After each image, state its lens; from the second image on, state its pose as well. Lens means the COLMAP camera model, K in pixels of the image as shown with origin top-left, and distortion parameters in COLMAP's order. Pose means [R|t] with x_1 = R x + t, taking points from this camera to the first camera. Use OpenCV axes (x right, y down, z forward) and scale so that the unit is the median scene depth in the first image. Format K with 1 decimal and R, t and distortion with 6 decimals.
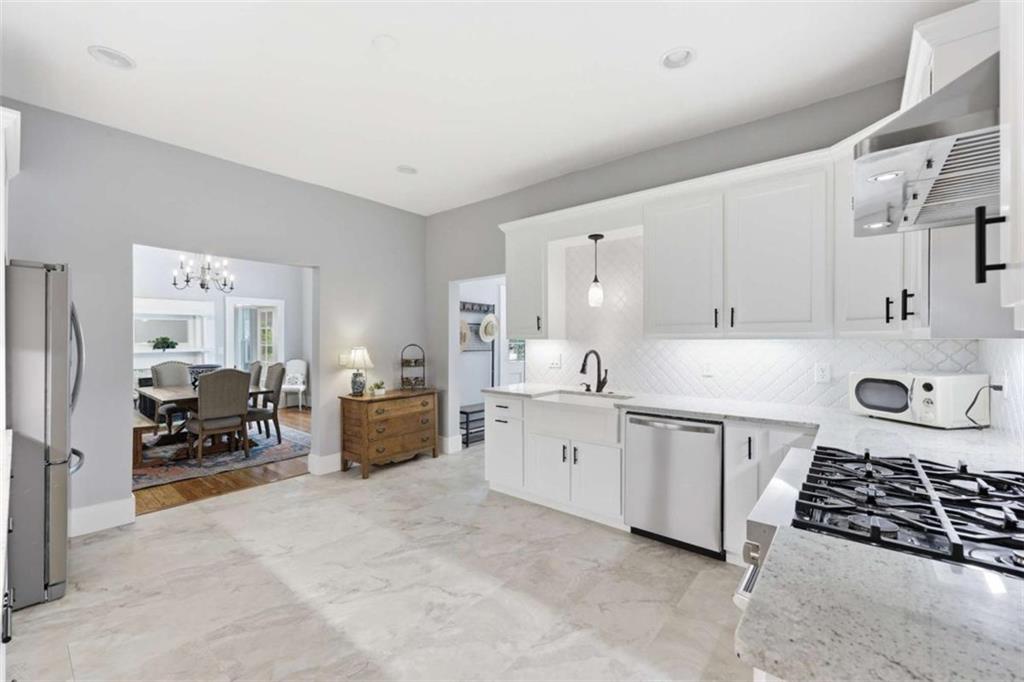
lens RADIAL K [[432.9, 0, 512.0], [0, 432.9, 341.0], [0, 0, 1]] dist [-0.001263, -0.000163]
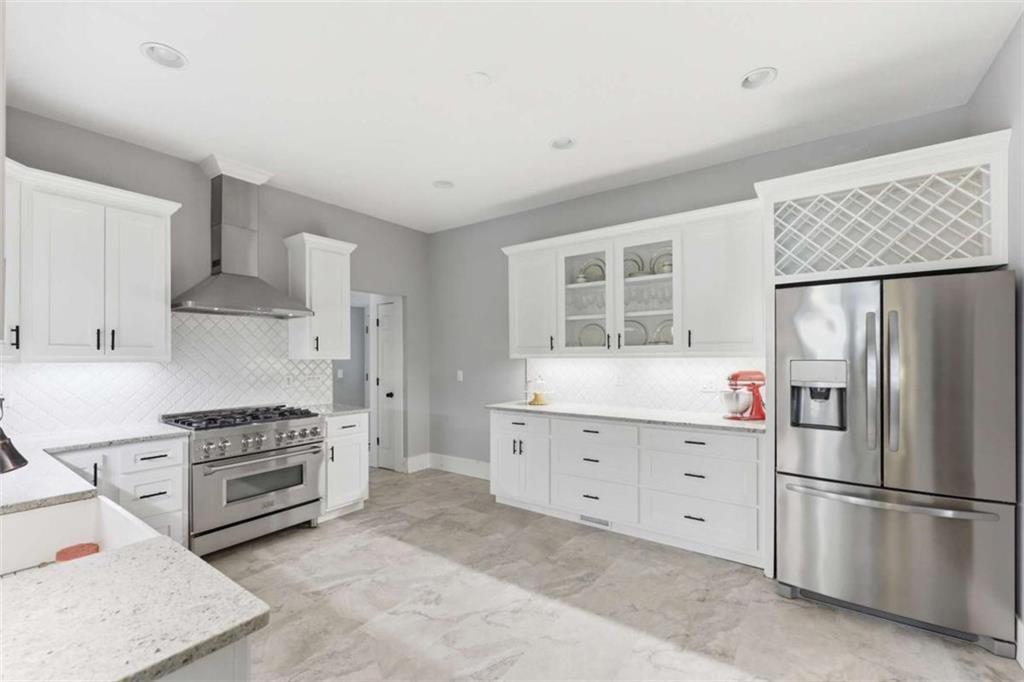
lens RADIAL K [[432.9, 0, 512.0], [0, 432.9, 341.0], [0, 0, 1]] dist [-0.001263, -0.000163]
pose [[-0.997451, 0.001925, -0.071330, -0.291604], [0.004722, 0.999225, -0.039070, -0.010549], [0.071200, -0.039307, -0.996687, 2.080122]]
